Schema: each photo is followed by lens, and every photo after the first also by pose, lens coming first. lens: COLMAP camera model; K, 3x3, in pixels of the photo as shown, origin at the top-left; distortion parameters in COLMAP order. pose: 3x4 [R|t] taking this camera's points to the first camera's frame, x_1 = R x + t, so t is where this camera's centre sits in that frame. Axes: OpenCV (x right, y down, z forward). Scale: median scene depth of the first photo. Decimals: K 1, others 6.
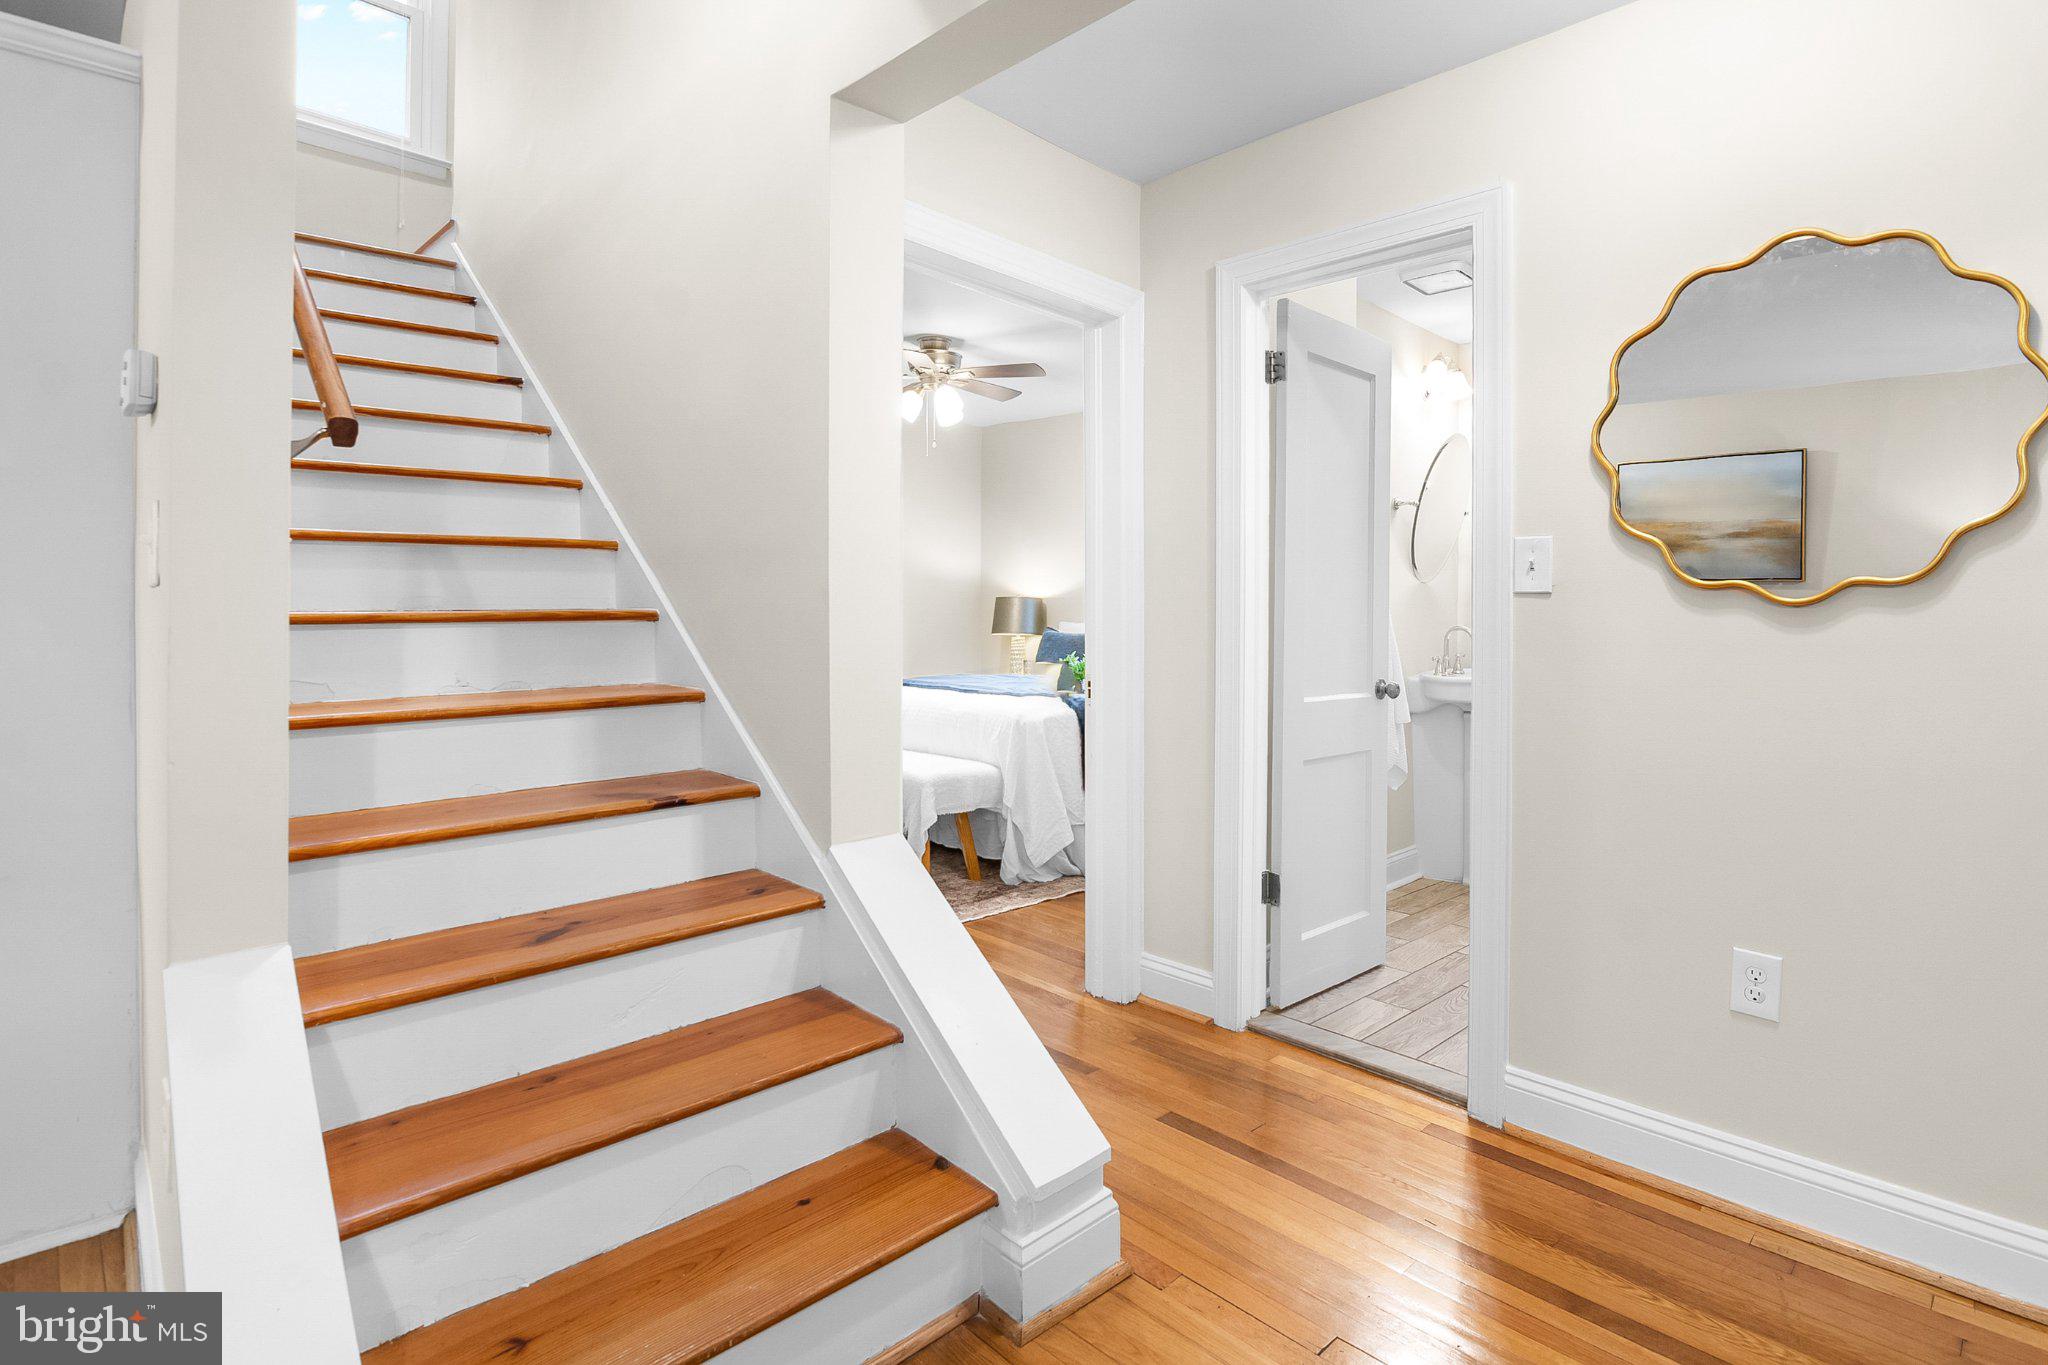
lens RADIAL K [[1018.9, 0, 1022.0], [0, 1018.9, 613.3], [0, 0, 1]] dist [-0.014771, -0.000326]
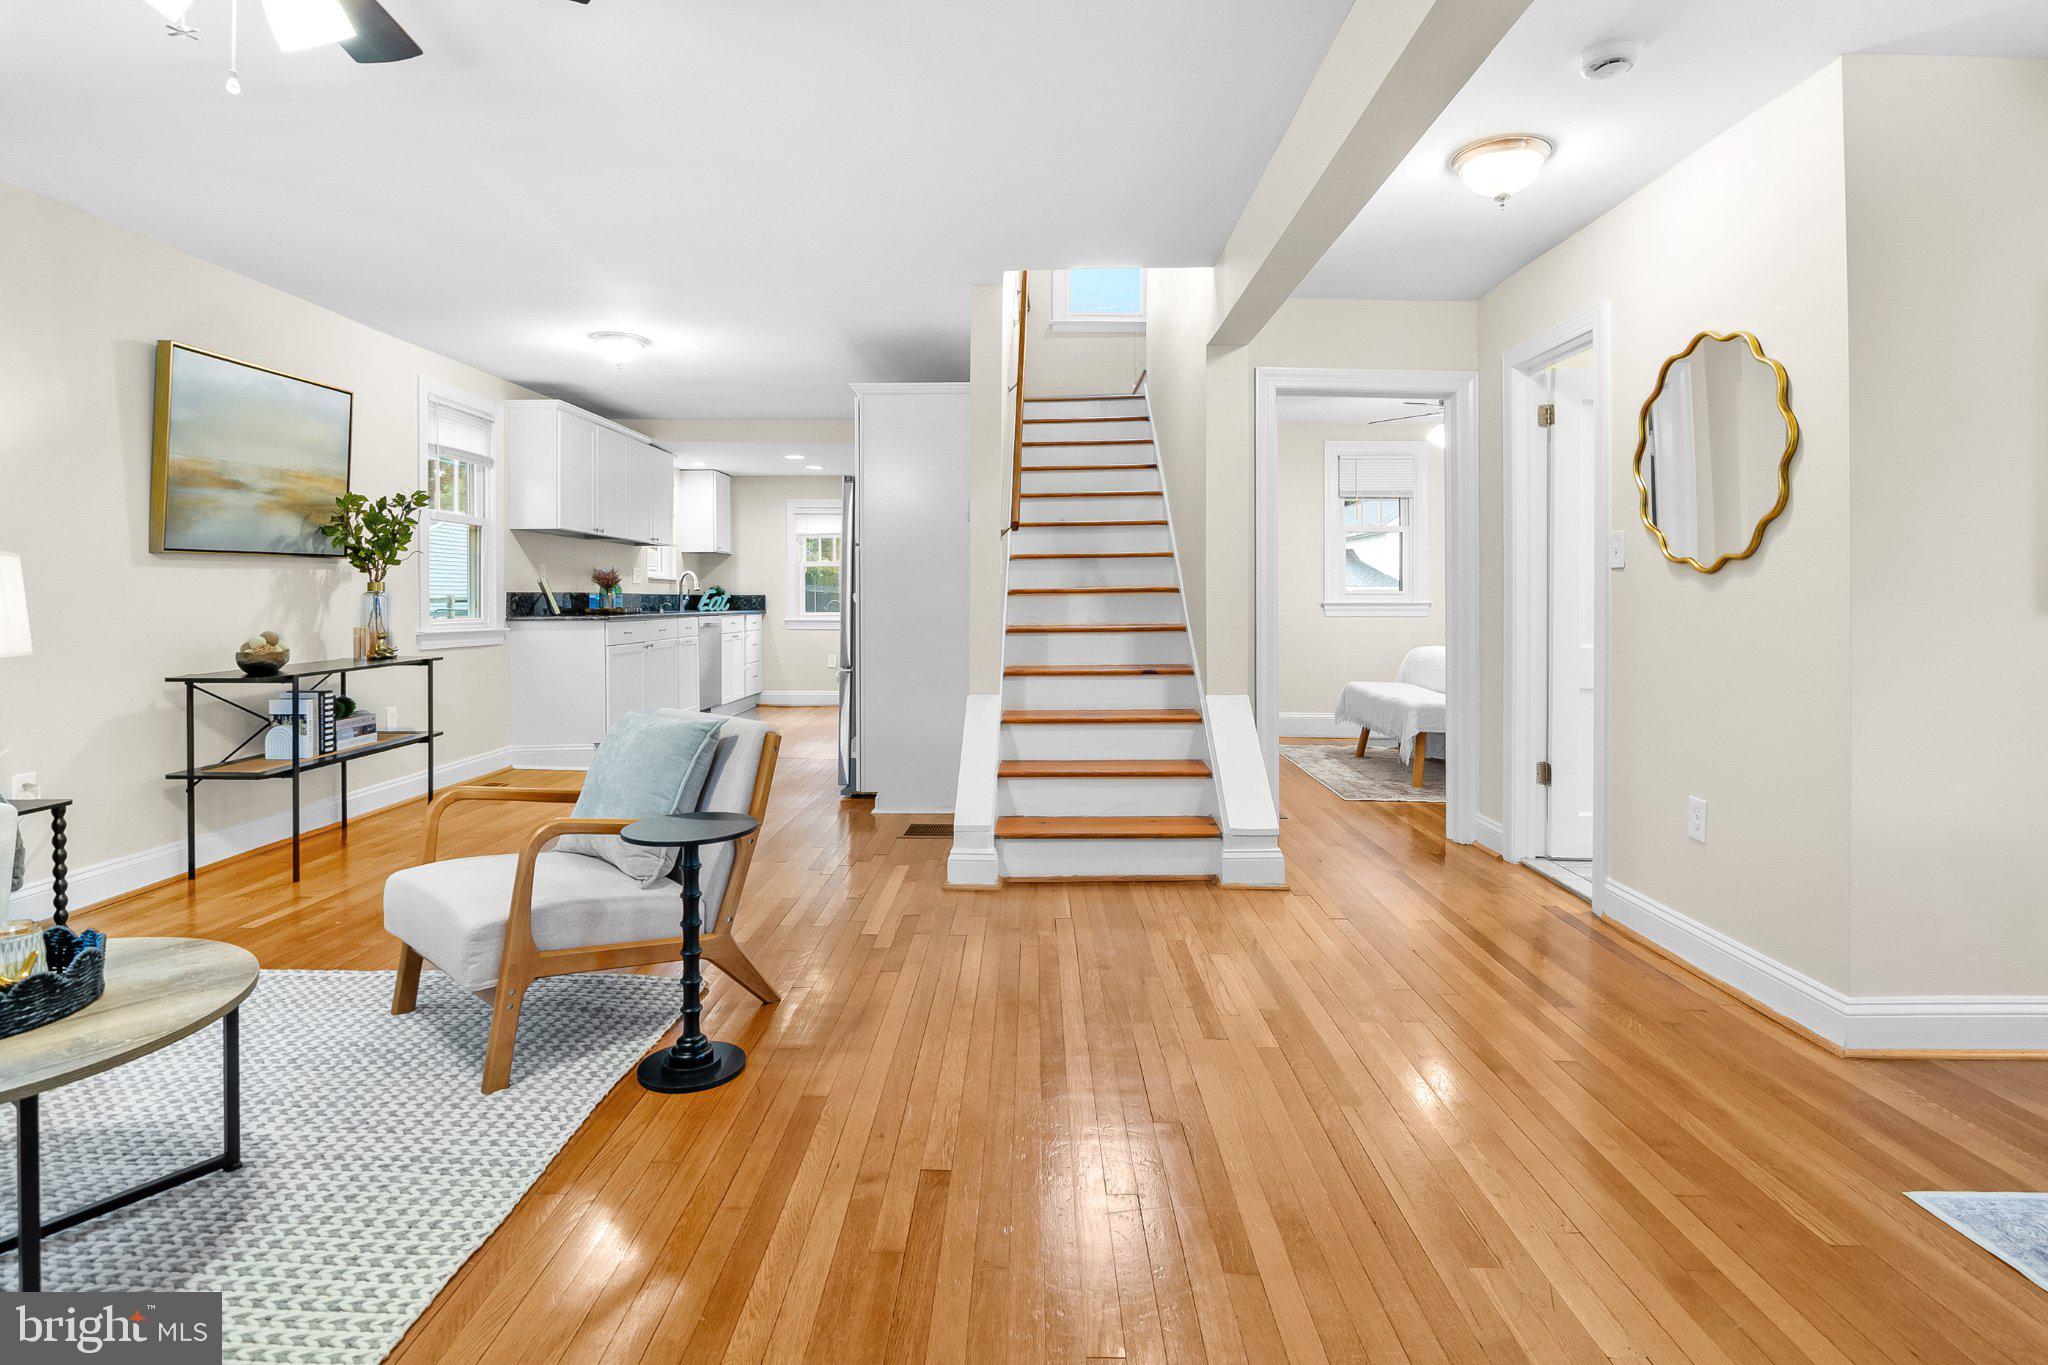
lens RADIAL K [[1031.6, 0, 1021.5], [0, 1031.6, 568.7], [0, 0, 1]] dist [-0.002791, -0.000842]
pose [[0.706020, -0.024758, -0.707759, 0.872835], [0.000282, 0.999399, -0.034678, 0.031609], [0.708191, 0.024284, 0.705603, -0.660134]]
